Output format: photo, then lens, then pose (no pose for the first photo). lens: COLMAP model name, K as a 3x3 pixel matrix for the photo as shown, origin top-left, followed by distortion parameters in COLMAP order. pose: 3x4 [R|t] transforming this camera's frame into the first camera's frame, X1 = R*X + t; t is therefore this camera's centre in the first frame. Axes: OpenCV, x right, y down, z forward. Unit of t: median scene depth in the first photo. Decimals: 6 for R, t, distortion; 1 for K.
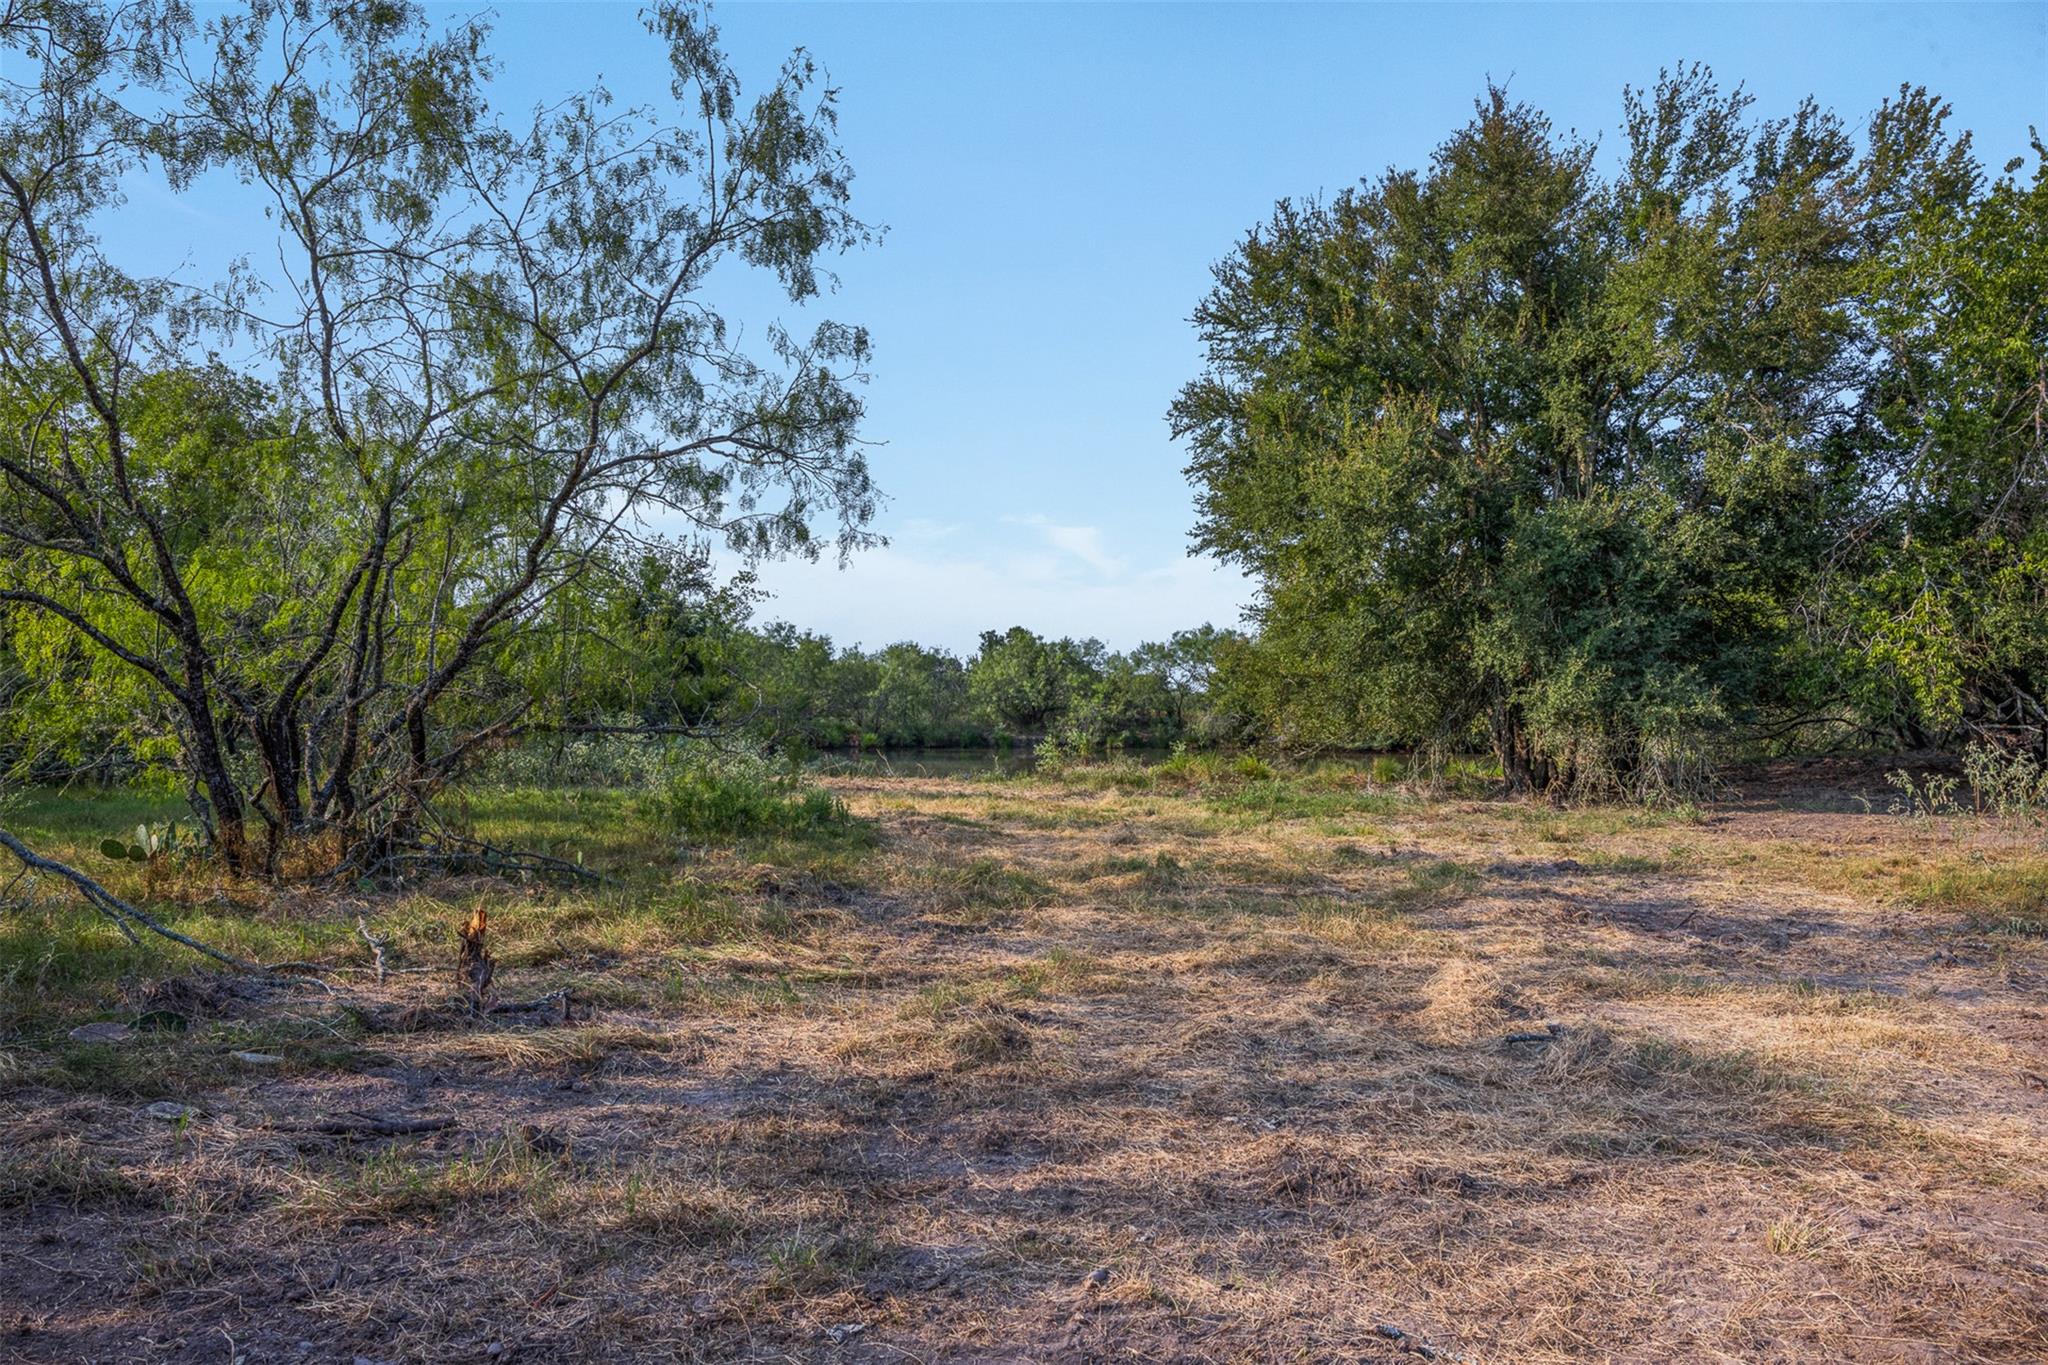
lens RADIAL K [[1389.0, 0, 1023.9], [0, 1389.0, 682.4], [0, 0, 1]] dist [0.012422, 0.000722]
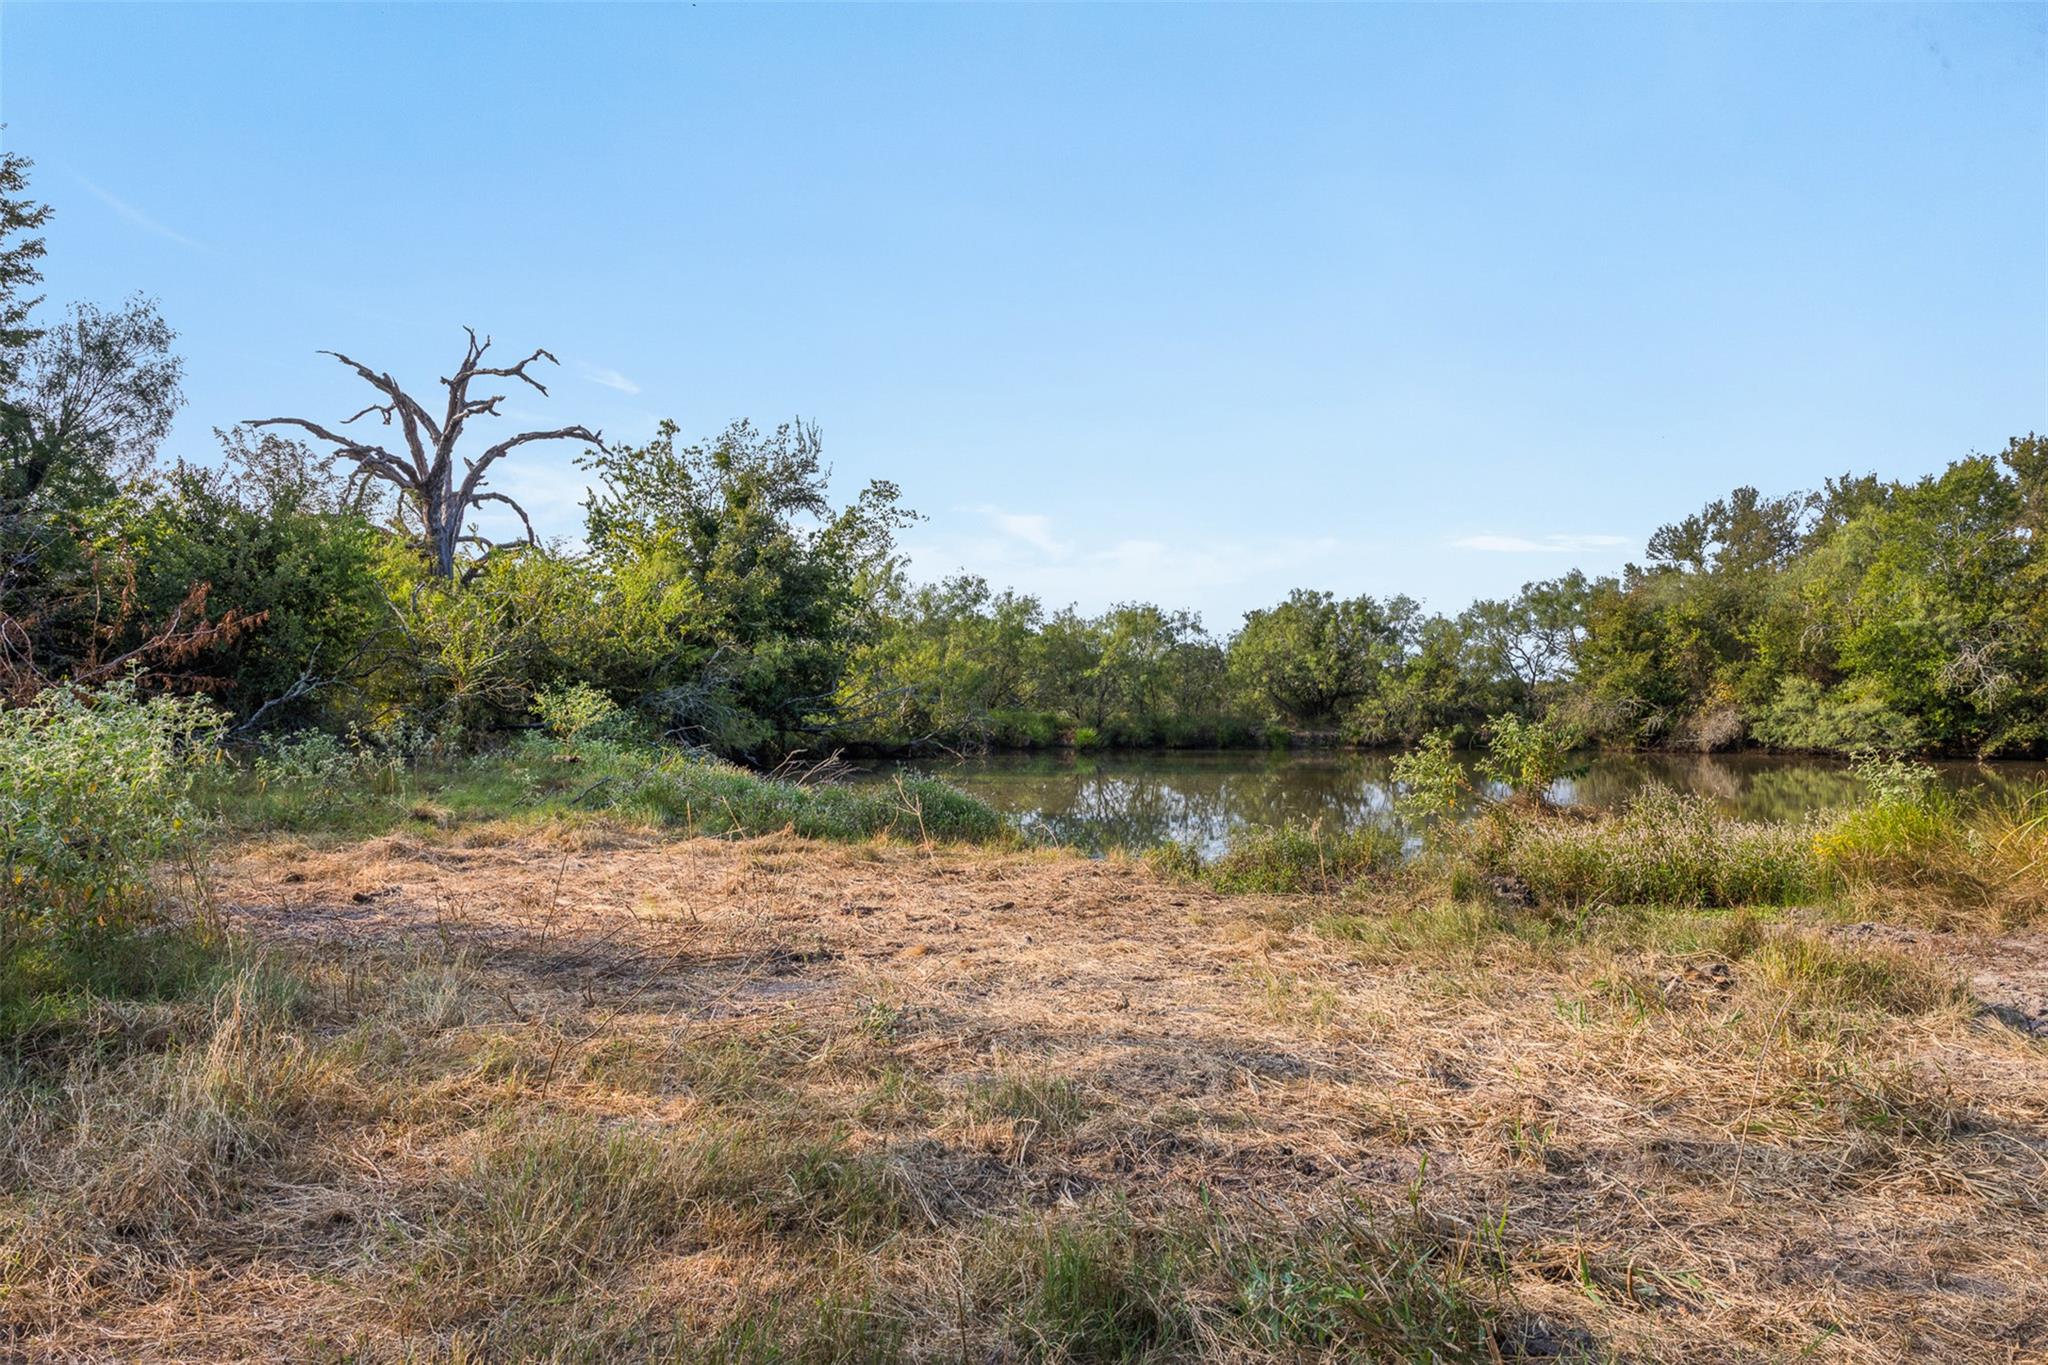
lens RADIAL K [[1389.0, 0, 1016.3], [0, 1389.0, 686.4], [0, 0, 1]] dist [0.012422, 0.000722]
pose [[0.981250, -0.006097, -0.192641, -0.008598], [0.007183, 0.999962, 0.004941, 0.010456], [0.192604, -0.006232, 0.981257, 0.268886]]
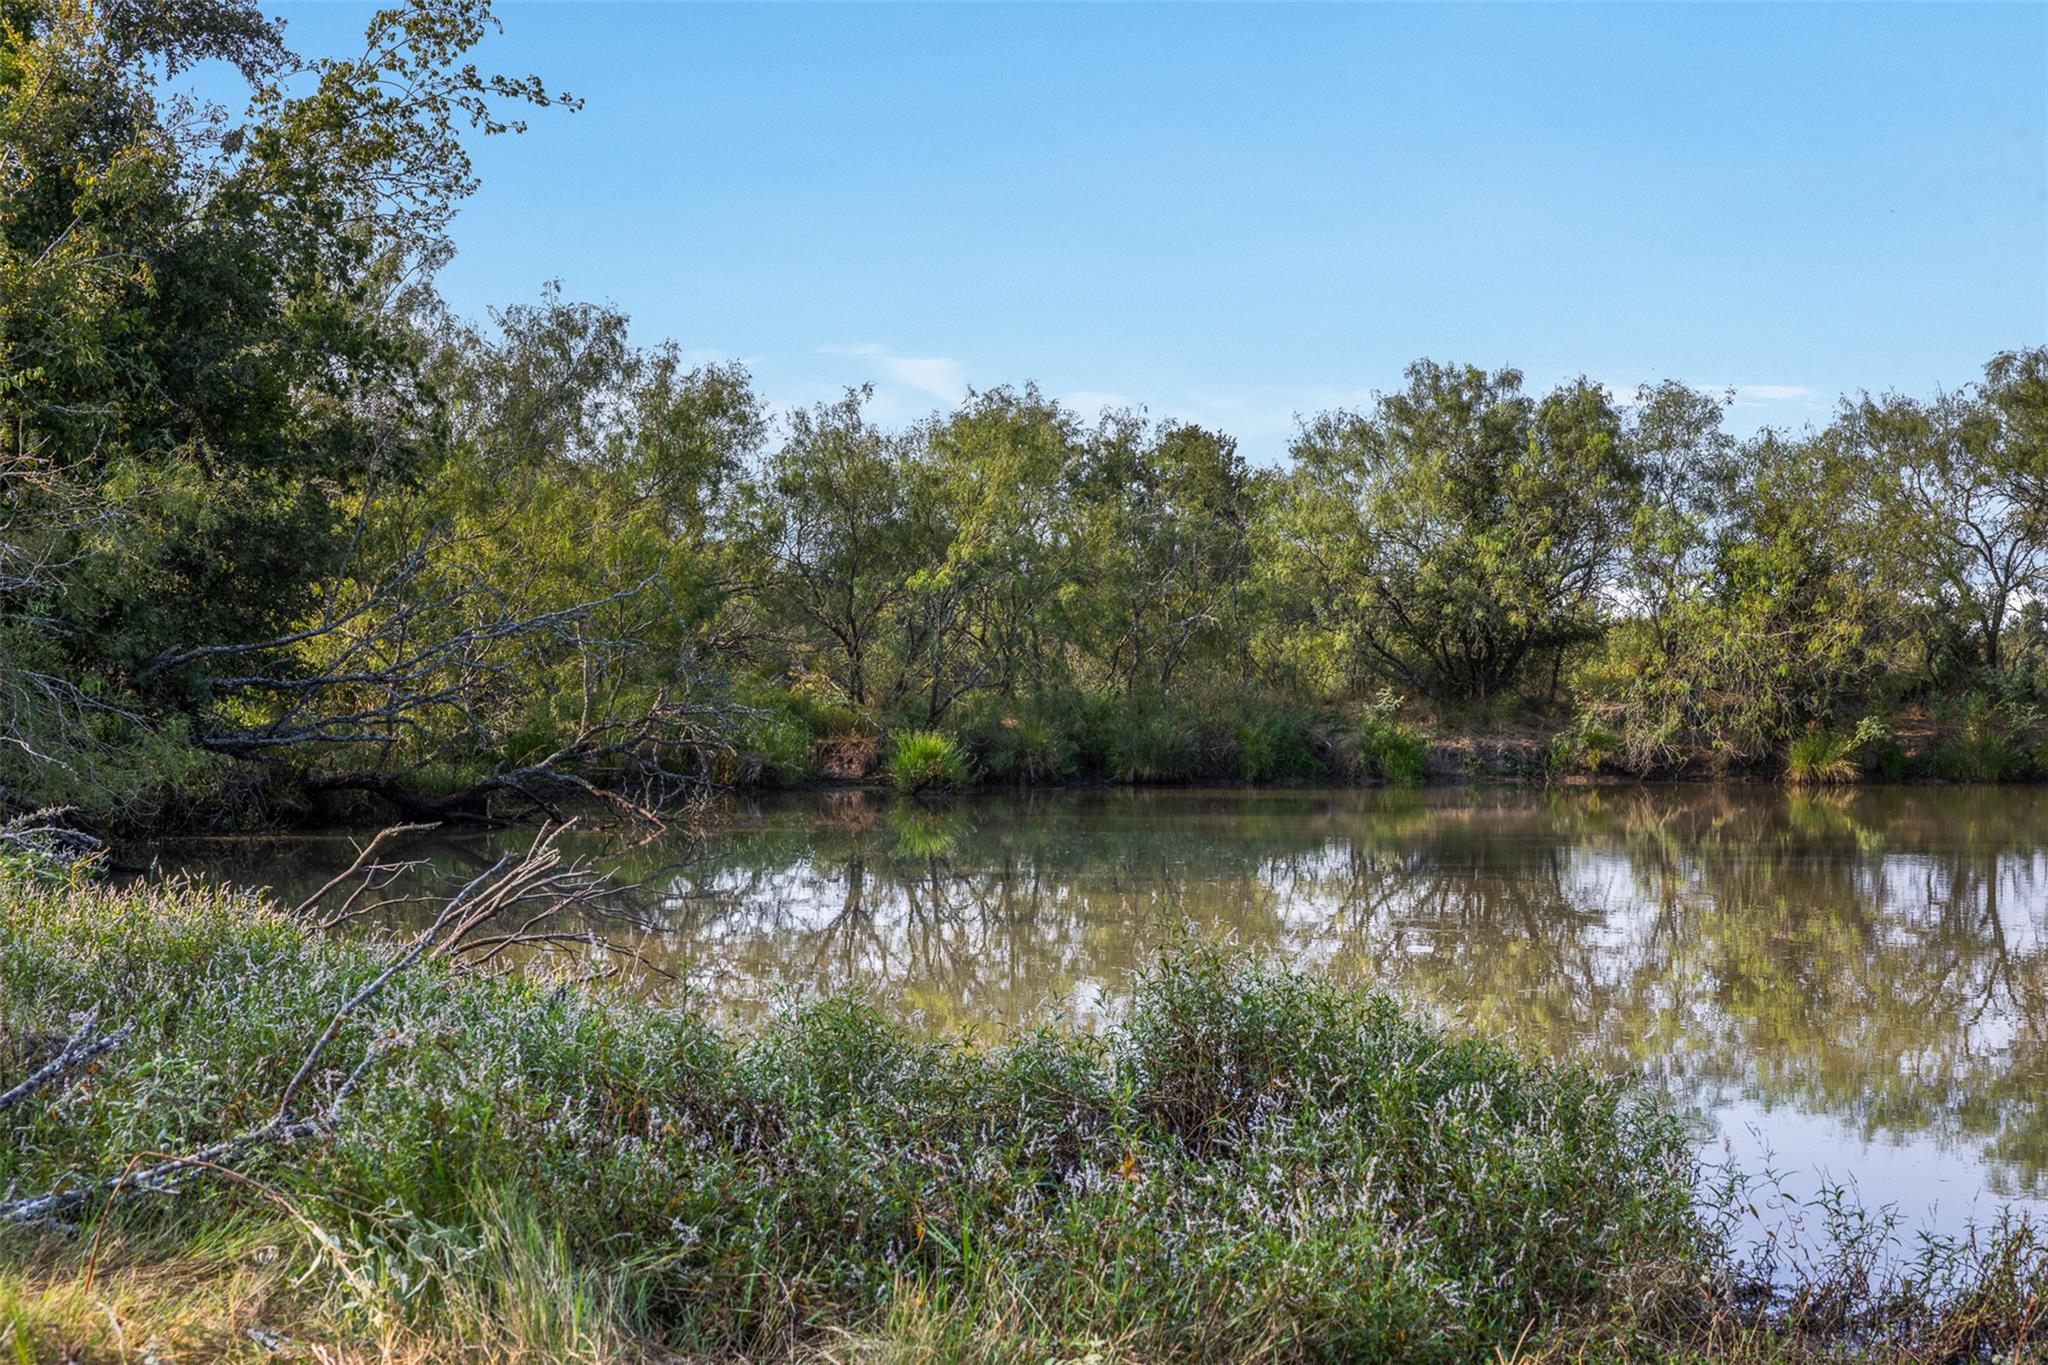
lens RADIAL K [[3267.2, 0, 1020.0], [0, 3267.2, 682.8], [0, 0, 1]] dist [0.028394, 0.000000]
pose [[0.999810, -0.004579, -0.018928, -0.073581], [0.005021, 0.999714, 0.023372, 0.012283], [0.018816, -0.023463, 0.999548, 0.359424]]
